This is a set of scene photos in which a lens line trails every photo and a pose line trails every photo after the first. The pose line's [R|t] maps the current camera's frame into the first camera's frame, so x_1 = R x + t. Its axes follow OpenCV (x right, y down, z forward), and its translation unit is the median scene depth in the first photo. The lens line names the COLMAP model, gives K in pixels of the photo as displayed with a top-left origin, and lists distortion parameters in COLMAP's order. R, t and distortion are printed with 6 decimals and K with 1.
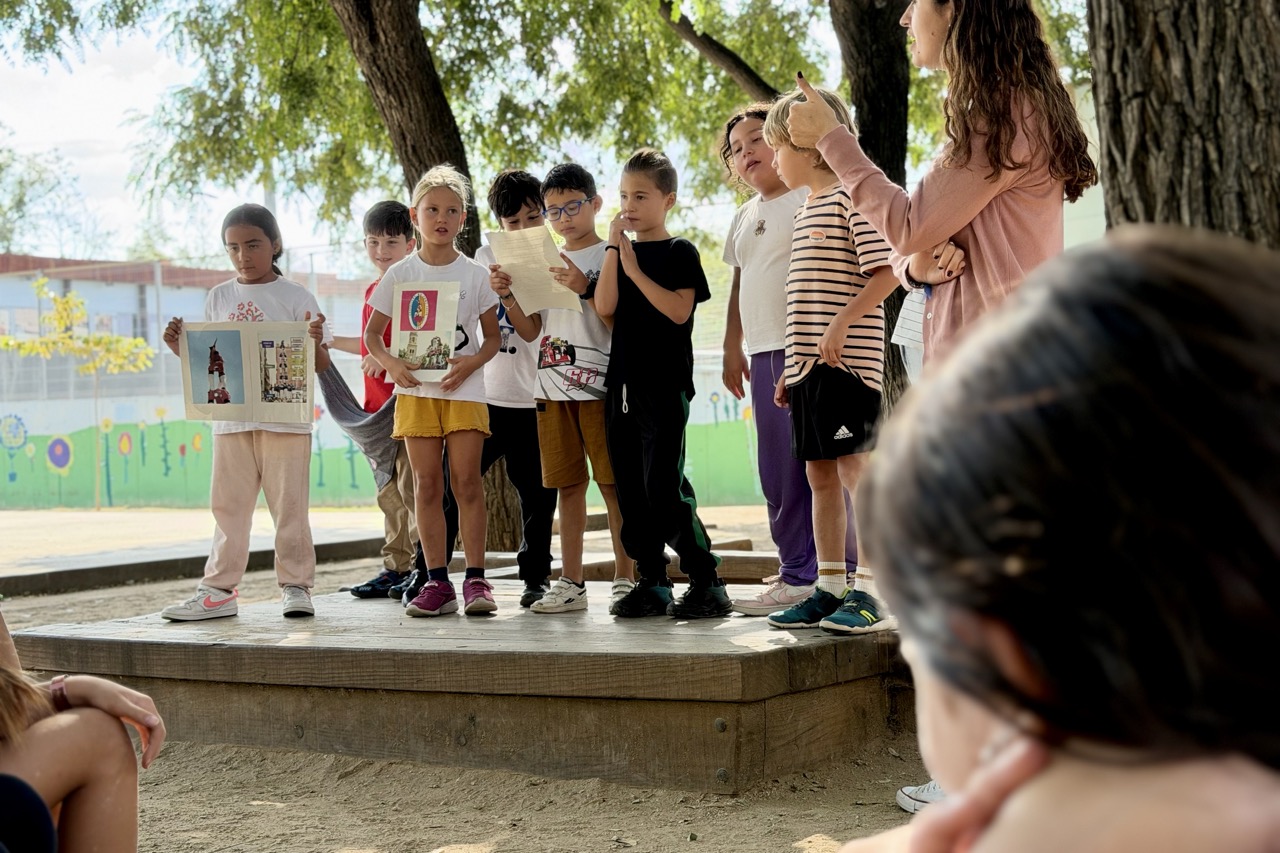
lens RADIAL K [[1619.5, 0, 640.5], [0, 1619.5, 442.3], [0, 0, 1]] dist [0.128391, -0.078546]
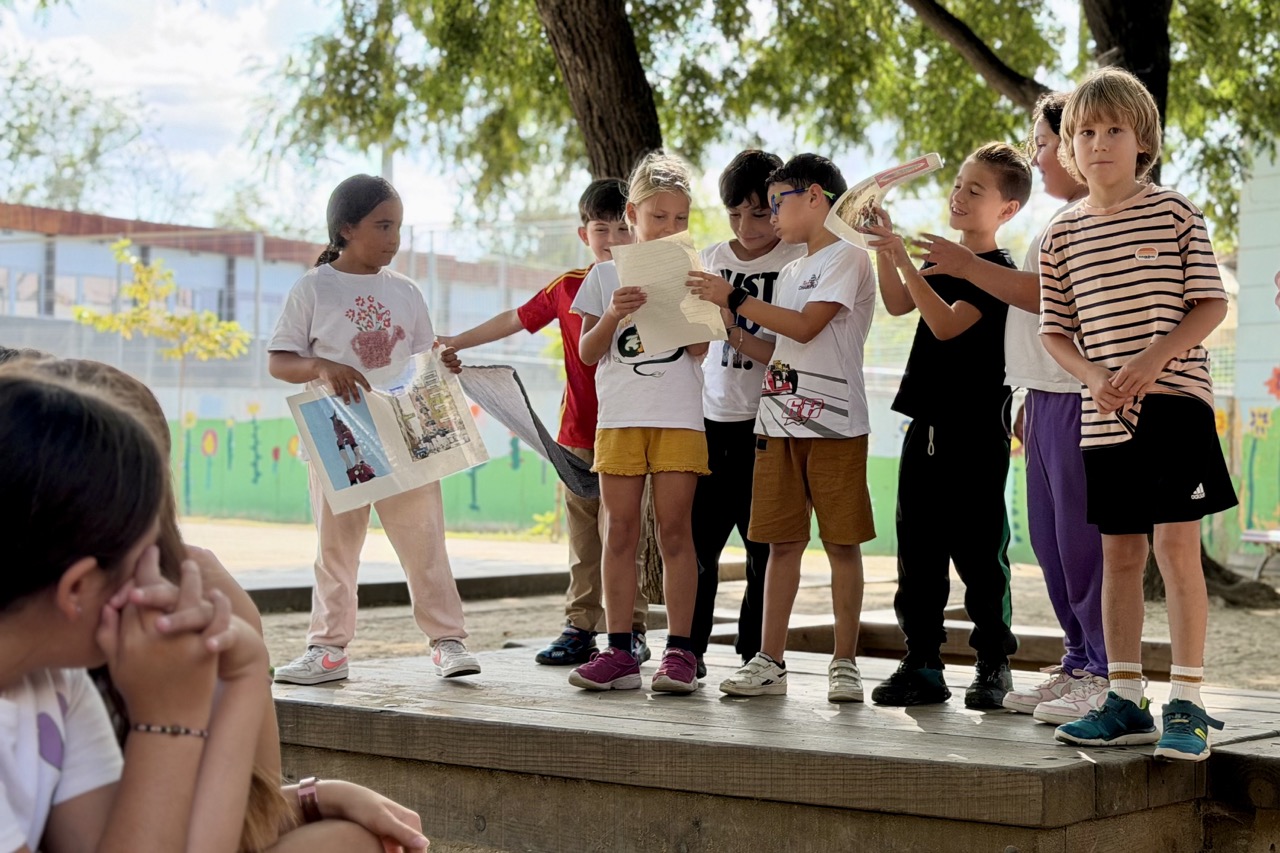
lens RADIAL K [[1822.8, 0, 640.0], [0, 1822.8, 426.5], [0, 0, 1]] dist [0.144420, -0.197132]
pose [[0.998468, 0.054996, -0.006048, -0.096651], [-0.055027, 0.998472, -0.005059, -0.017115], [0.005760, 0.005384, 0.999969, 0.049800]]
